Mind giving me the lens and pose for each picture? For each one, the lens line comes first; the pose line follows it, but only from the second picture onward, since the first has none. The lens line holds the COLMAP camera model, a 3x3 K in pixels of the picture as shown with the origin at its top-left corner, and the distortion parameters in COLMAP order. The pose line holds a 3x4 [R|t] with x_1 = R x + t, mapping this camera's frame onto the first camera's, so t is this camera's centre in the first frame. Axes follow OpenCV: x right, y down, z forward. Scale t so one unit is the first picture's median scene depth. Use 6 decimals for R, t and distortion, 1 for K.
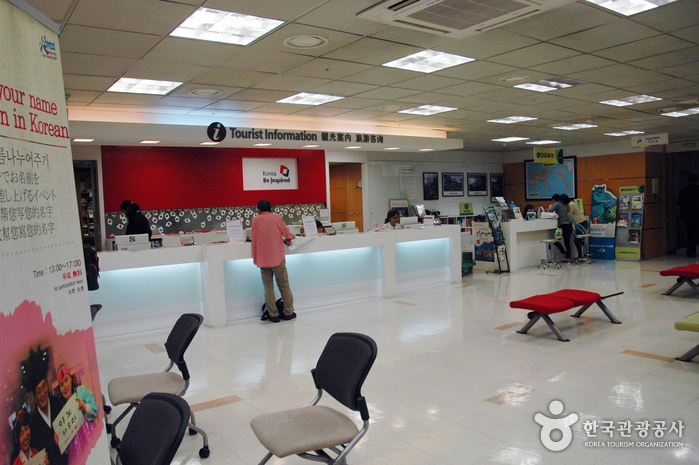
lens RADIAL K [[546.3, 0, 349.3], [0, 546.3, 221.9], [0, 0, 1]] dist [-0.173789, 0.190550]
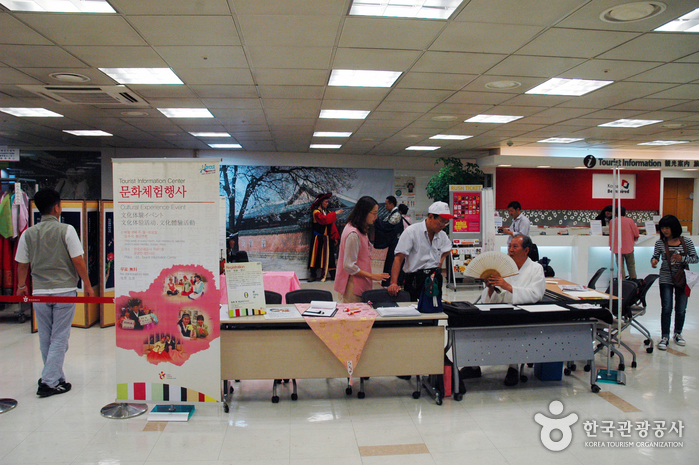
lens RADIAL K [[546.3, 0, 349.3], [0, 546.3, 221.9], [0, 0, 1]] dist [-0.173789, 0.190550]
pose [[0.857548, 0.060027, -0.510890, -0.038811], [-0.057411, 0.998132, 0.020908, 0.007141], [0.511191, 0.011401, 0.859392, -0.442305]]
